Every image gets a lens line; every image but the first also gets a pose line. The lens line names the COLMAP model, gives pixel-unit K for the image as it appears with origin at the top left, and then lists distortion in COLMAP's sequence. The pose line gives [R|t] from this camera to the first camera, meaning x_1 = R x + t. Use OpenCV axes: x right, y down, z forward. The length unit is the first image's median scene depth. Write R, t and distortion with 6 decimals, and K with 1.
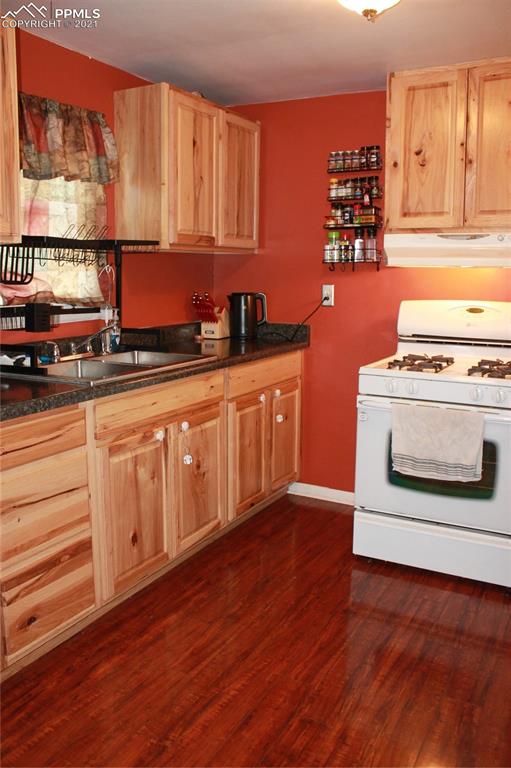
lens RADIAL K [[646.8, 0, 250.4], [0, 646.8, 377.6], [0, 0, 1]] dist [-0.143552, 0.102614]
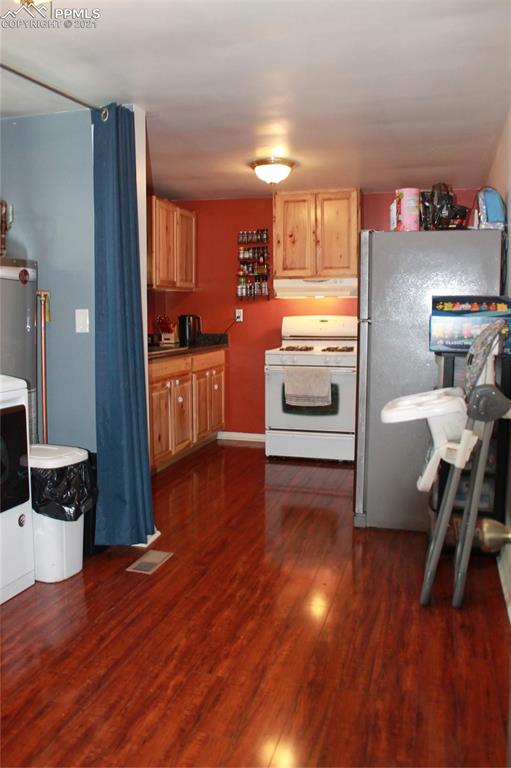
lens RADIAL K [[646.8, 0, 254.9], [0, 646.8, 385.1], [0, 0, 1]] dist [-0.143552, 0.102614]
pose [[0.974013, -0.033625, 0.223983, -0.238441], [0.044151, 0.998135, -0.042154, 0.135543], [-0.222147, 0.050948, 0.973681, -0.686499]]
